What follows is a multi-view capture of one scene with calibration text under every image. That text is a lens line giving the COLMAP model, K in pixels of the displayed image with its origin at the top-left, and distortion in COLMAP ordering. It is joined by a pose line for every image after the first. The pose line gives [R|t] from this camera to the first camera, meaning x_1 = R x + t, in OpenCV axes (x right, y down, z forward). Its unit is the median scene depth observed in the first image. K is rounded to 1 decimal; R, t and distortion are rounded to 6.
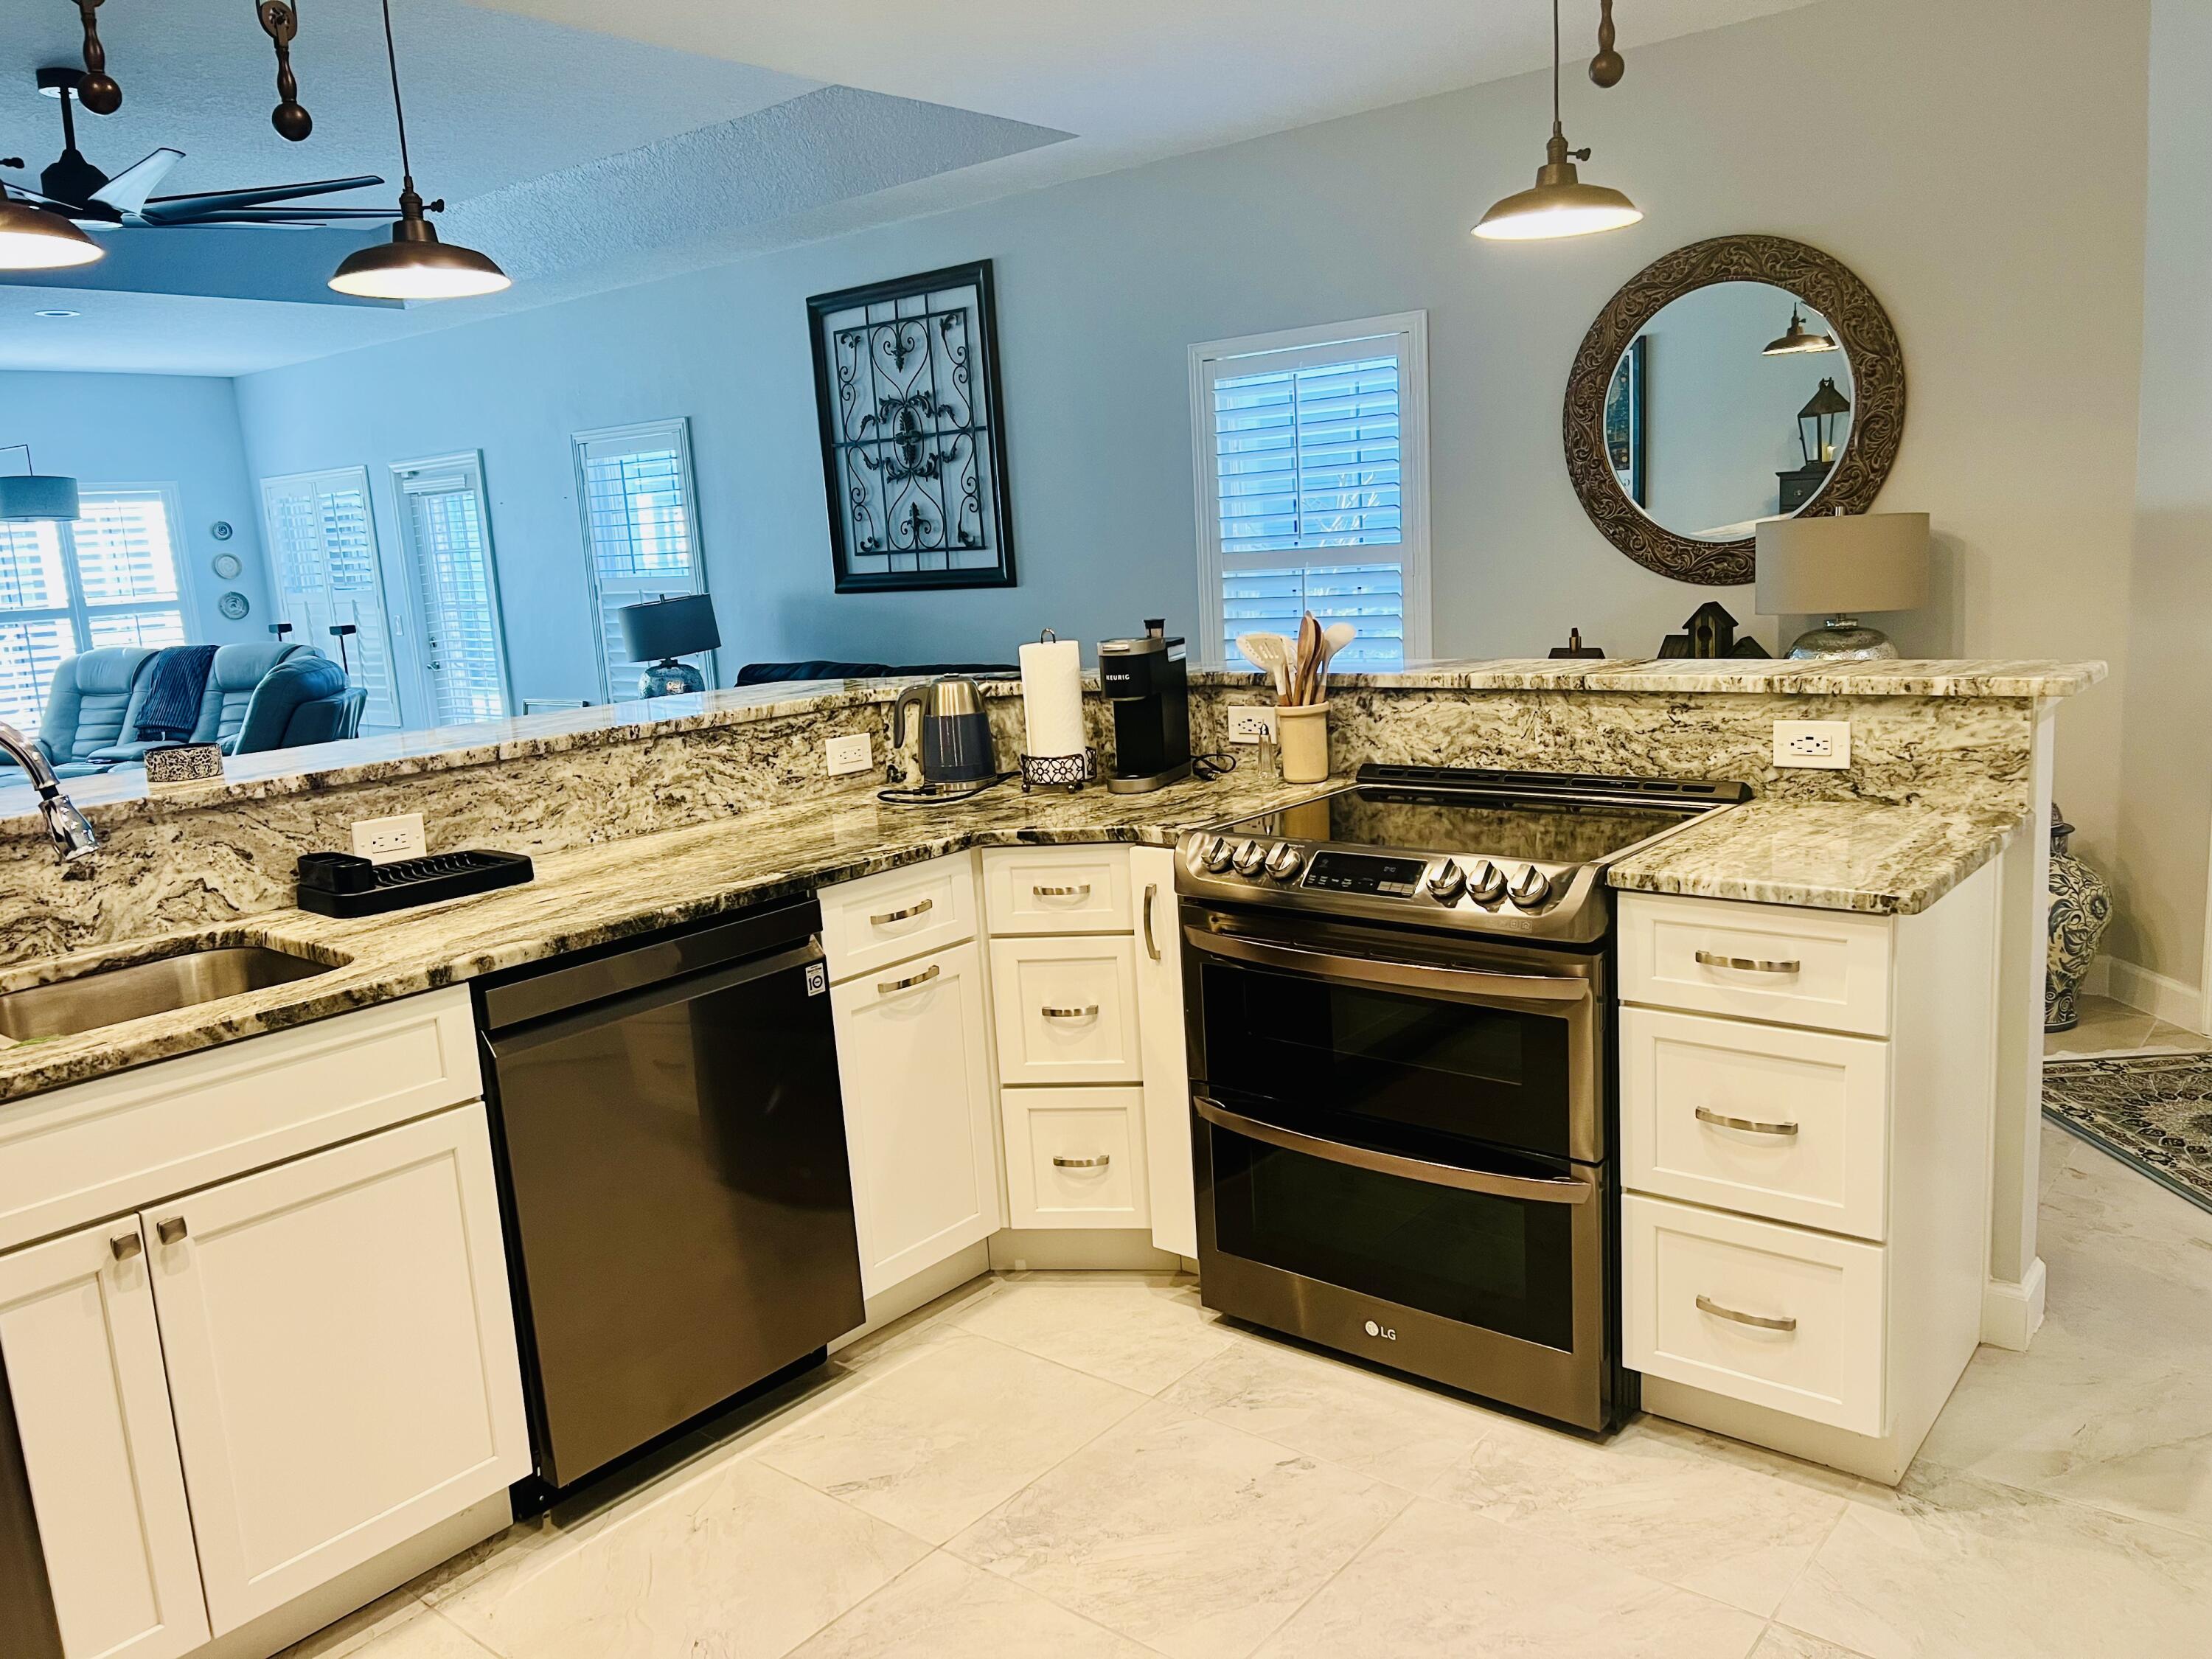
lens RADIAL K [[1660.0, 0, 1106.5], [0, 1660.0, 826.6], [0, 0, 1]] dist [0.031176, -0.027785]
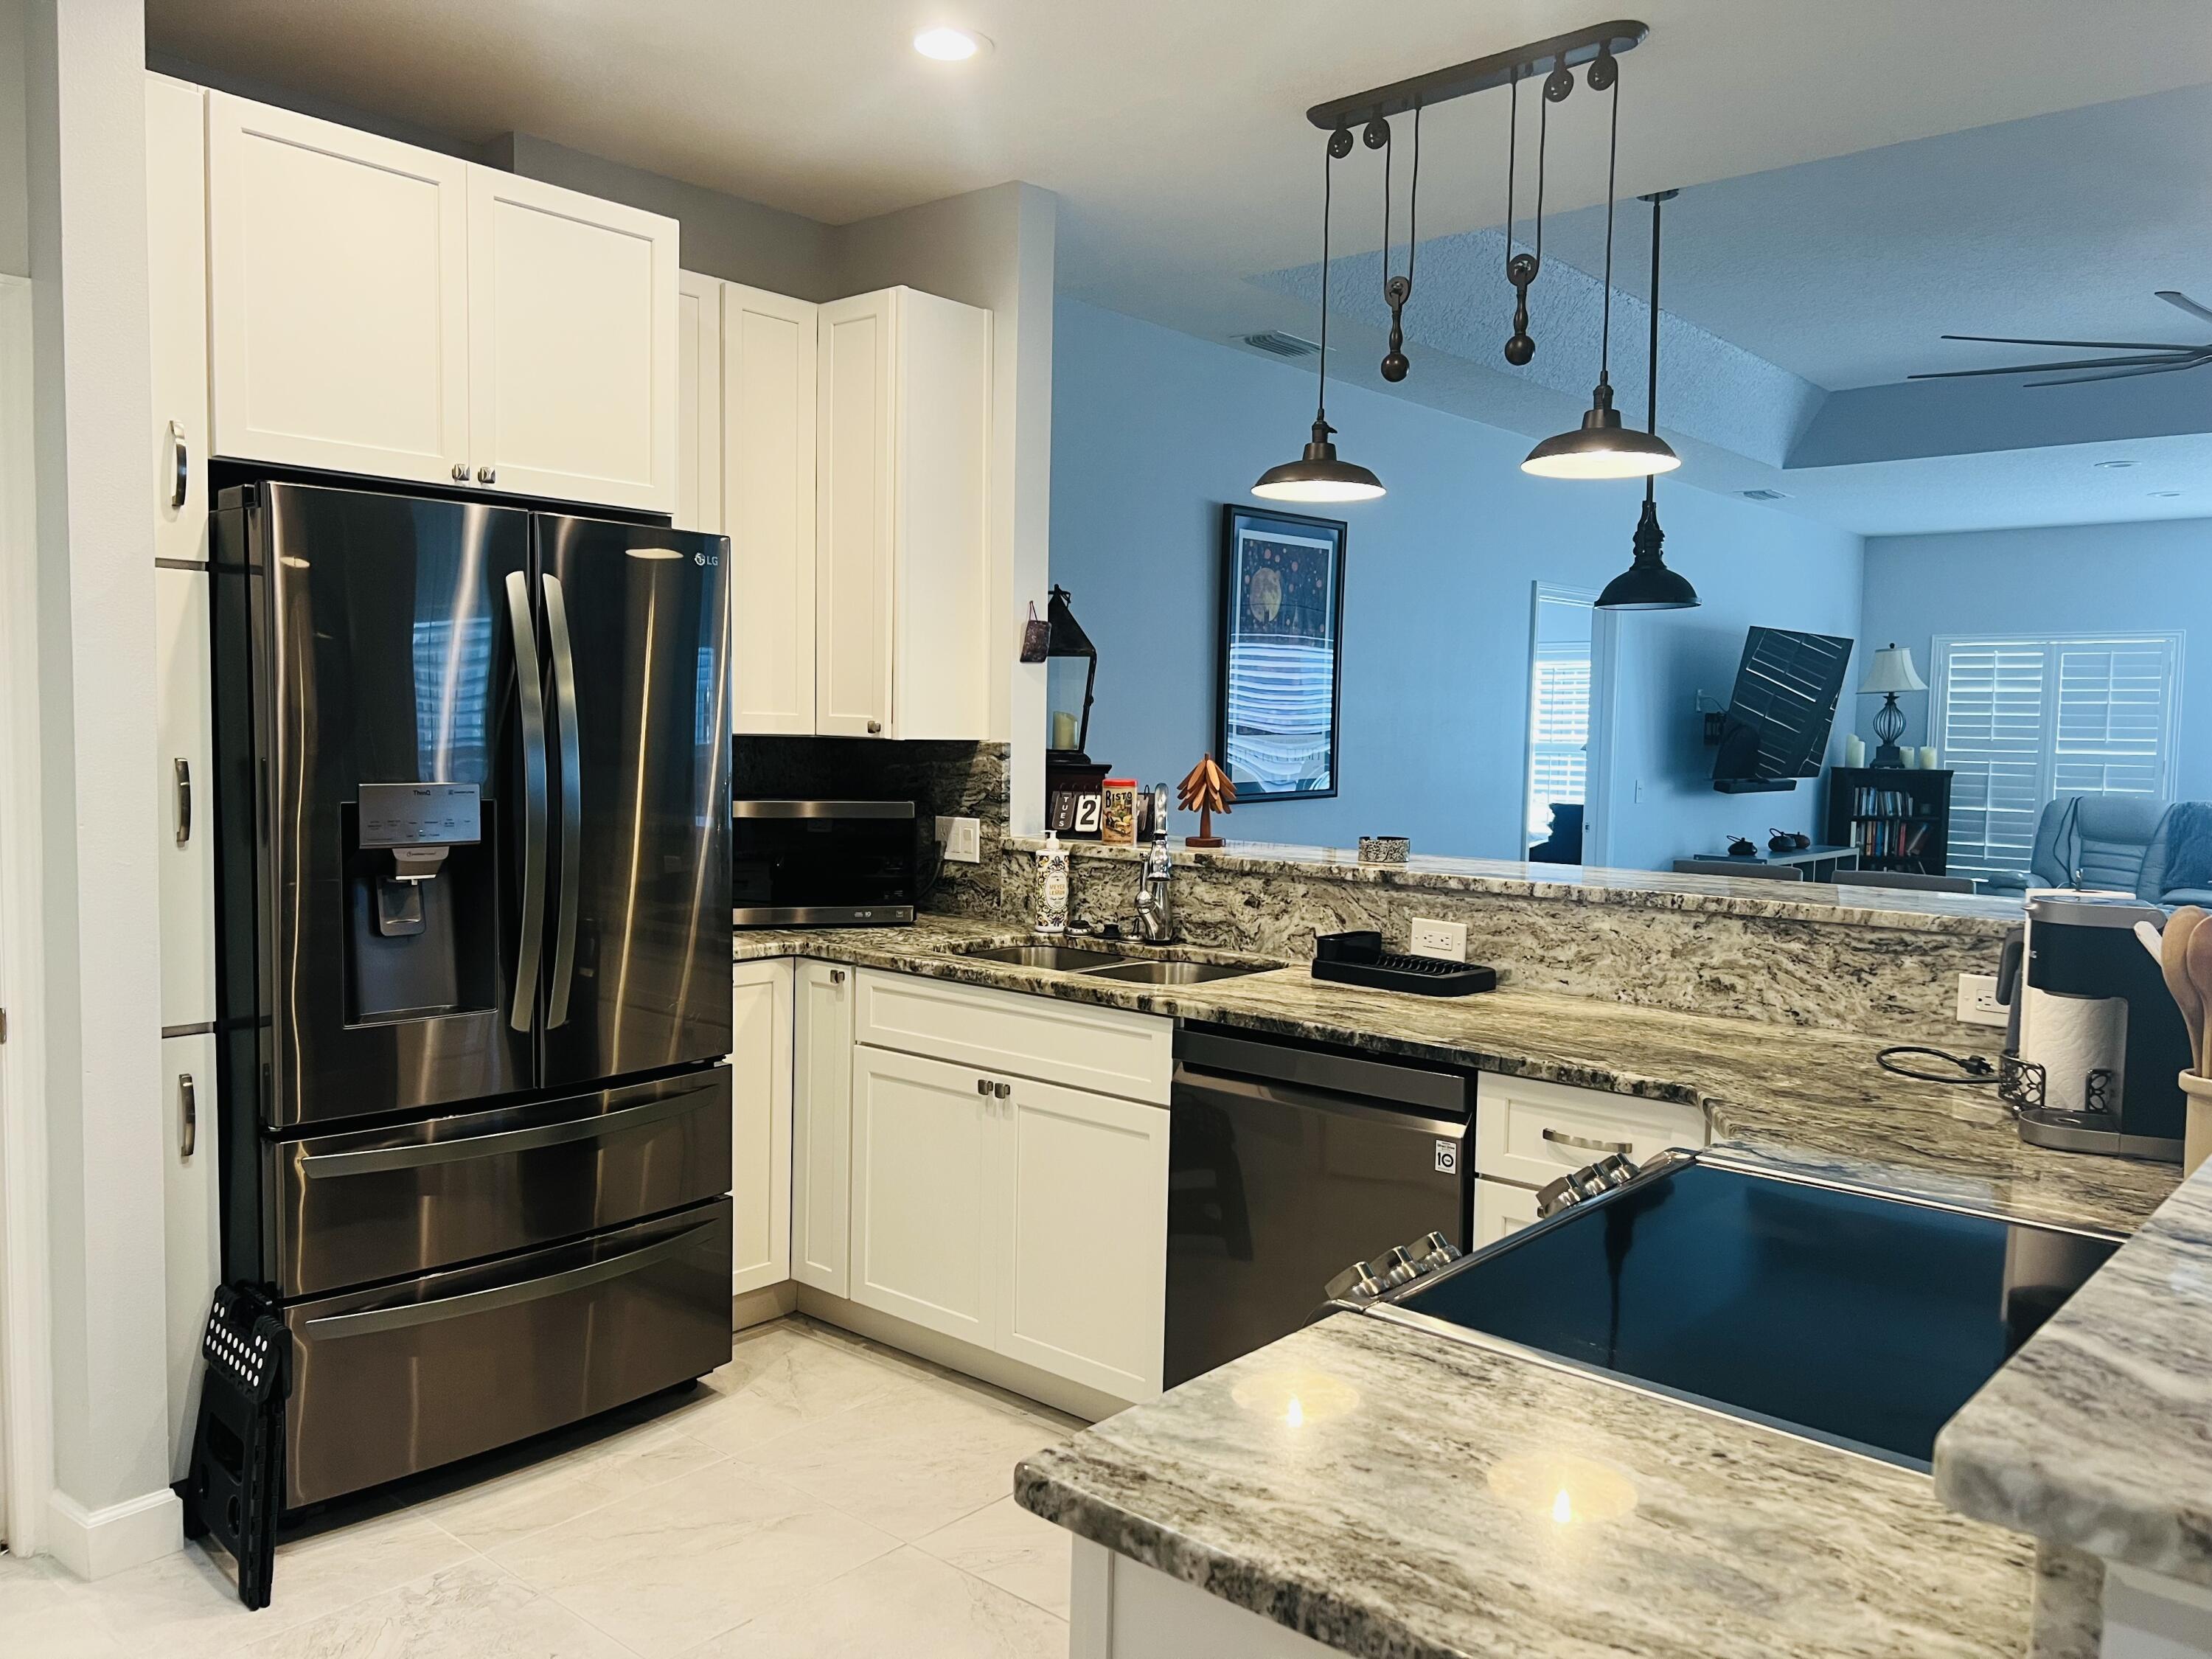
lens RADIAL K [[1660.0, 0, 1085.3], [0, 1660.0, 848.6], [0, 0, 1]] dist [0.031176, -0.027785]
pose [[-0.043017, 0.133770, -0.990078, 0.668609], [-0.190606, 0.971695, 0.139567, -0.154074], [0.980724, 0.194718, -0.016302, 0.673913]]
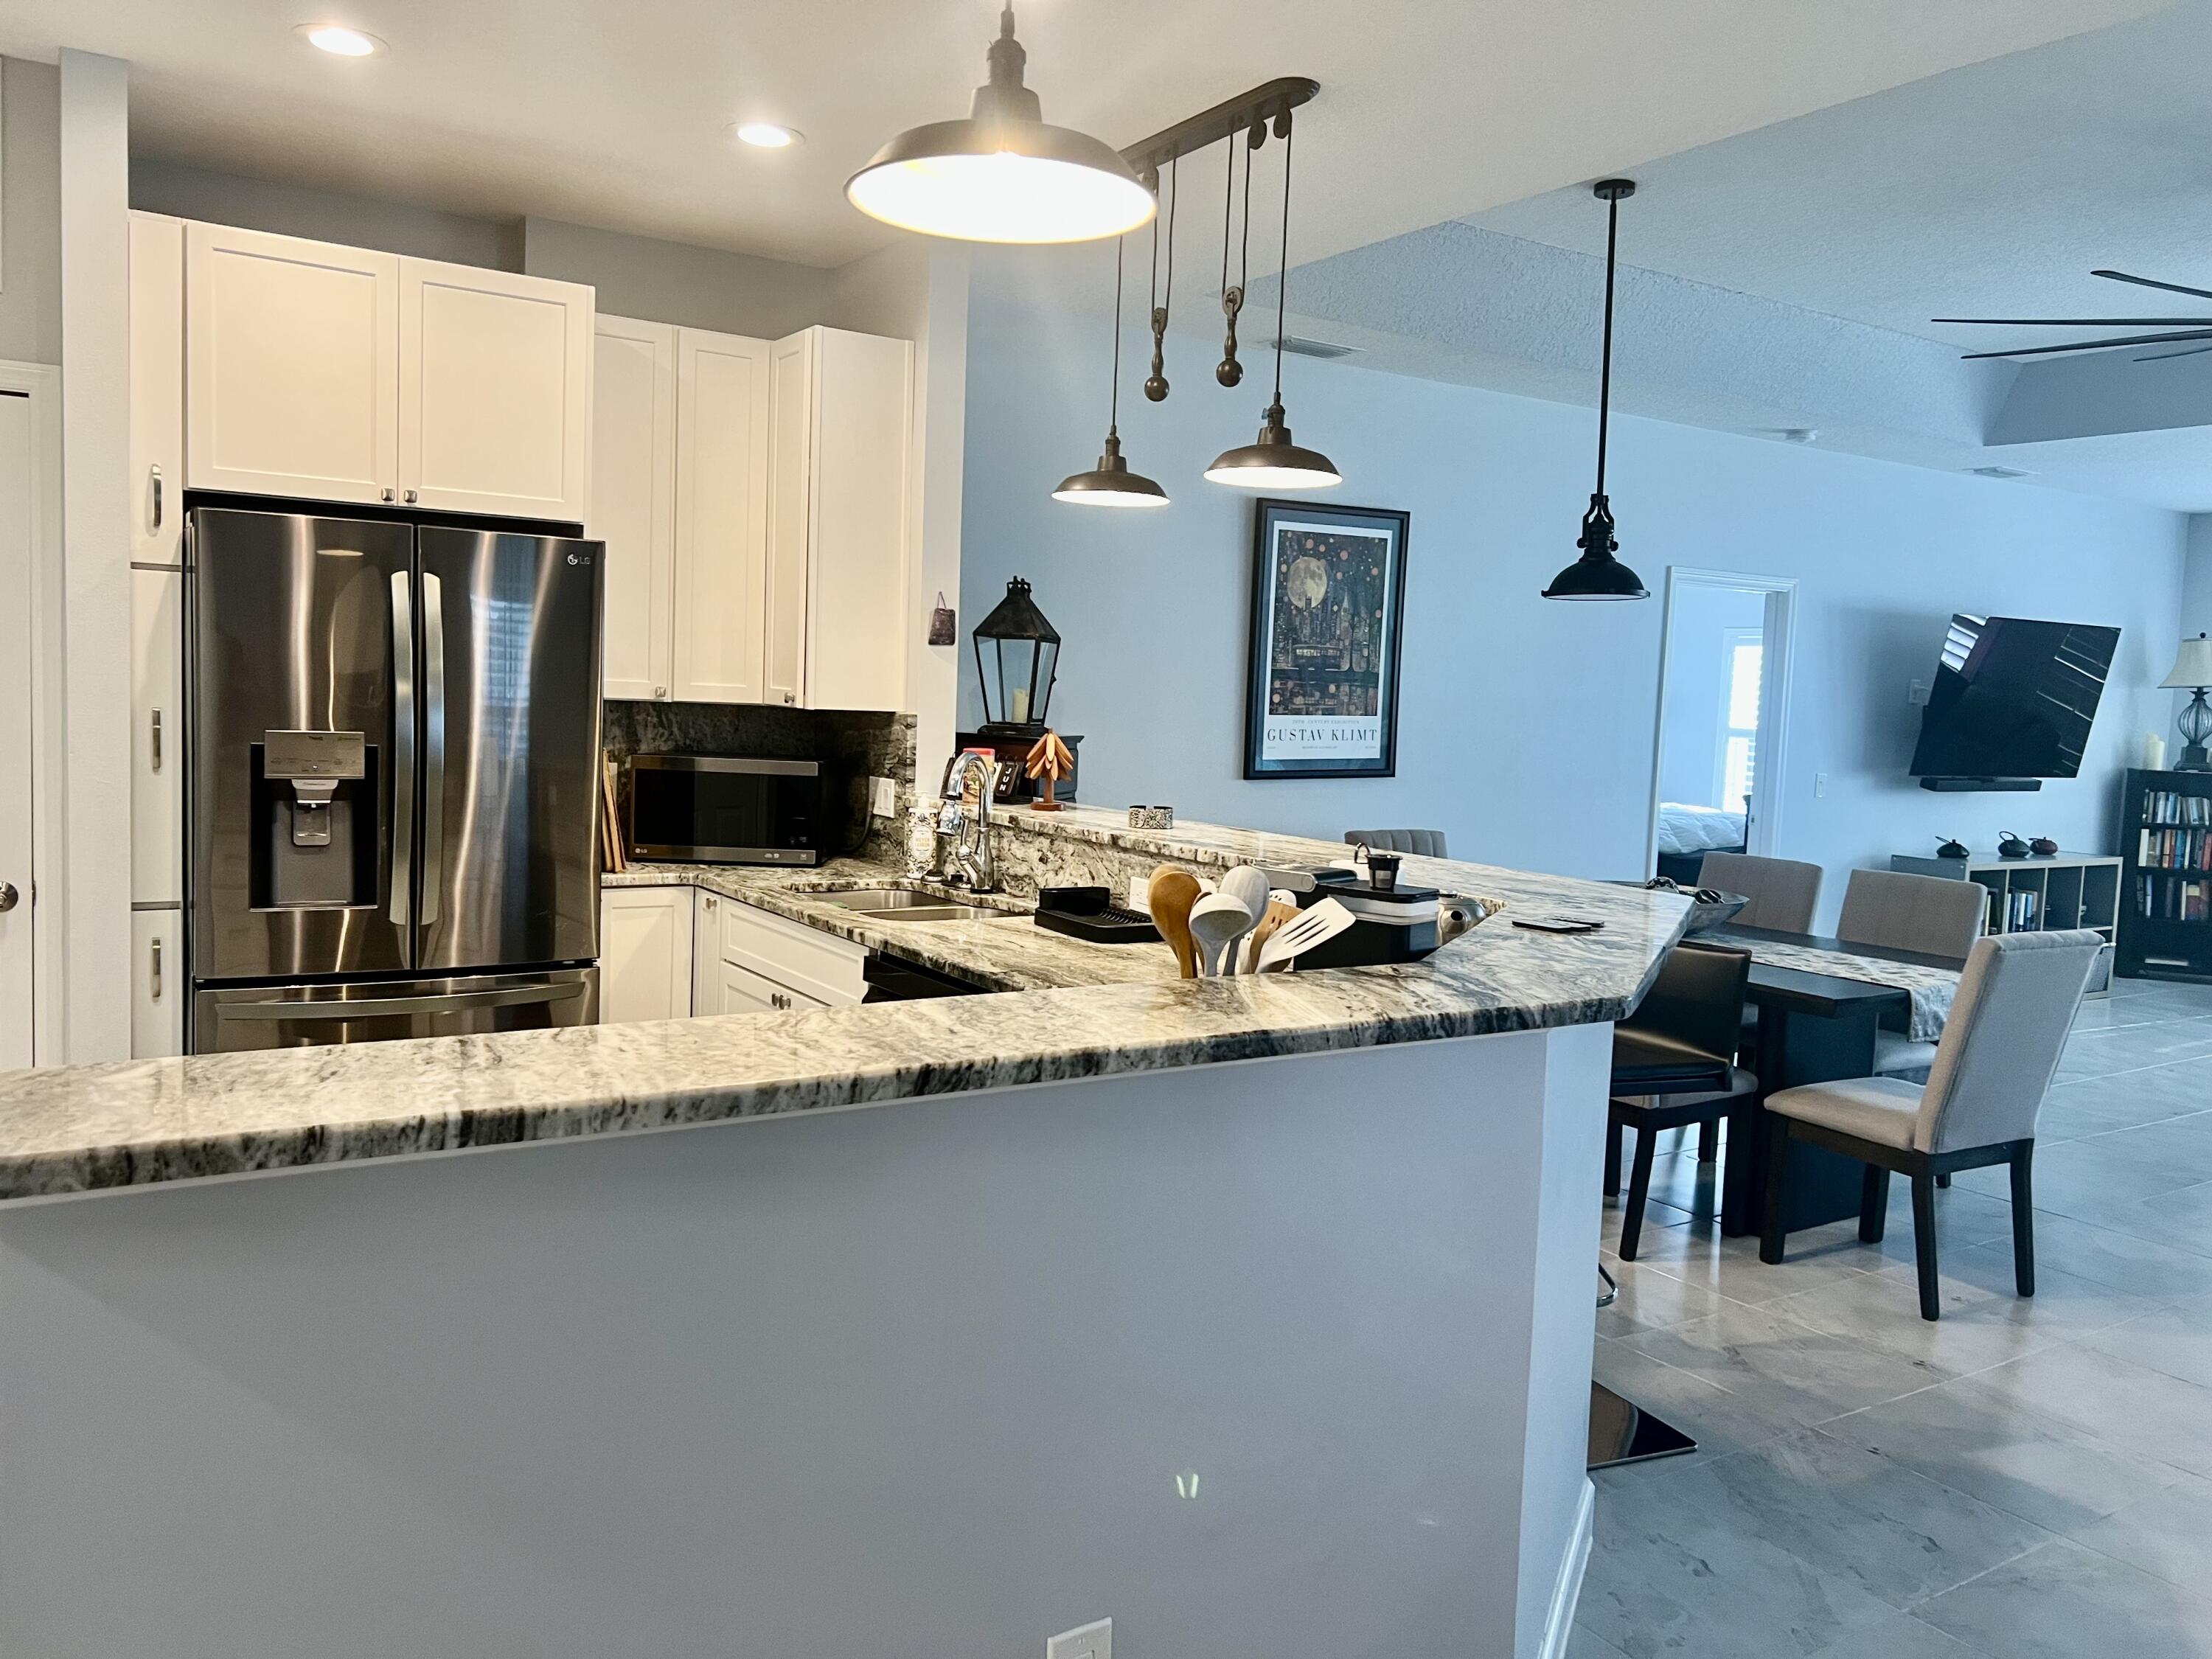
lens RADIAL K [[1660.0, 0, 1082.5], [0, 1660.0, 829.7], [0, 0, 1]] dist [0.031176, -0.027785]
pose [[-0.314041, 0.129542, -0.940530, 0.751116], [-0.187229, 0.962743, 0.195117, -0.264148], [0.930765, 0.237369, -0.278087, 1.166921]]
